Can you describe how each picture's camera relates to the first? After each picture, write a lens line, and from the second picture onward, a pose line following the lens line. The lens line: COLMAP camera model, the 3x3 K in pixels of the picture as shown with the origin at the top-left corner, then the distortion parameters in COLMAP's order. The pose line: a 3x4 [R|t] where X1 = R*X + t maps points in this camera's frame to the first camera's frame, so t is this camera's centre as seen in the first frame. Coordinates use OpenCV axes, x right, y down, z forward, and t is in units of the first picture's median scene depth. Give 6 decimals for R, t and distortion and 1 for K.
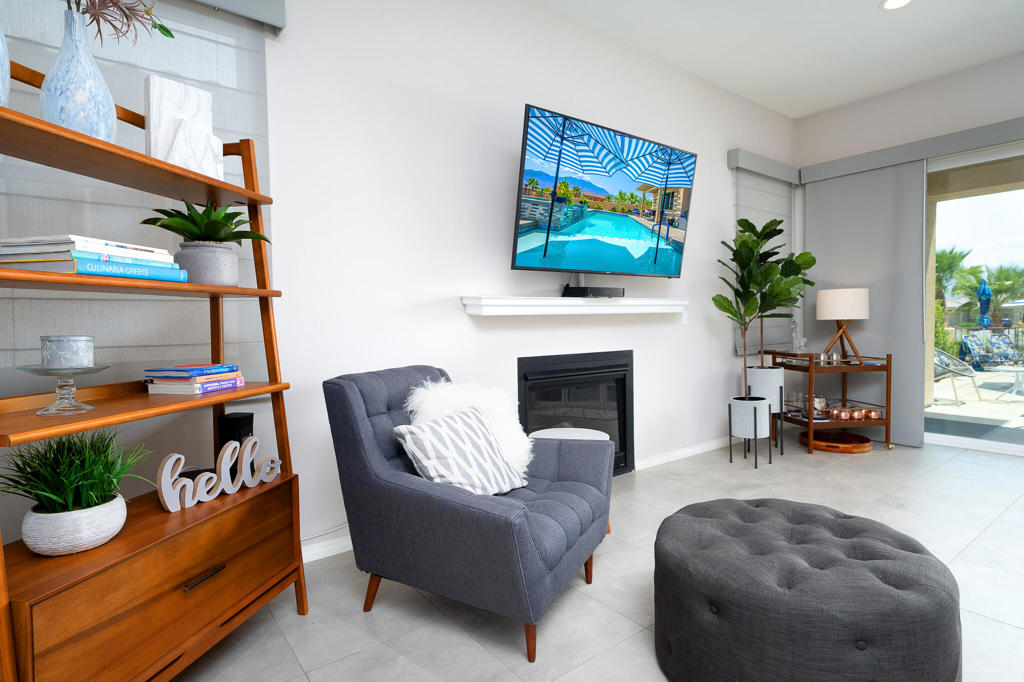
lens RADIAL K [[529.1, 0, 516.5], [0, 529.1, 333.8], [0, 0, 1]] dist [-0.002547, -0.000396]
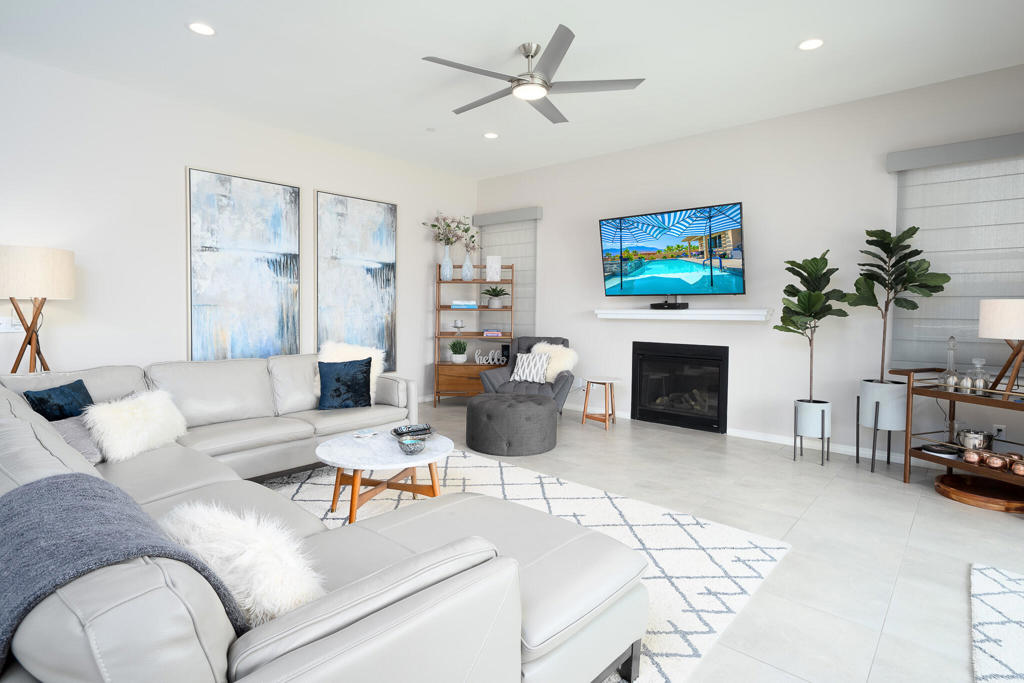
lens RADIAL K [[522.7, 0, 491.6], [0, 522.7, 314.9], [0, 0, 1]] dist [0.000122, 0.000095]
pose [[0.173230, 0.032712, -0.984338, 1.710398], [-0.030825, 0.999139, 0.027779, -0.083497], [0.984399, 0.025530, 0.174089, 0.184452]]
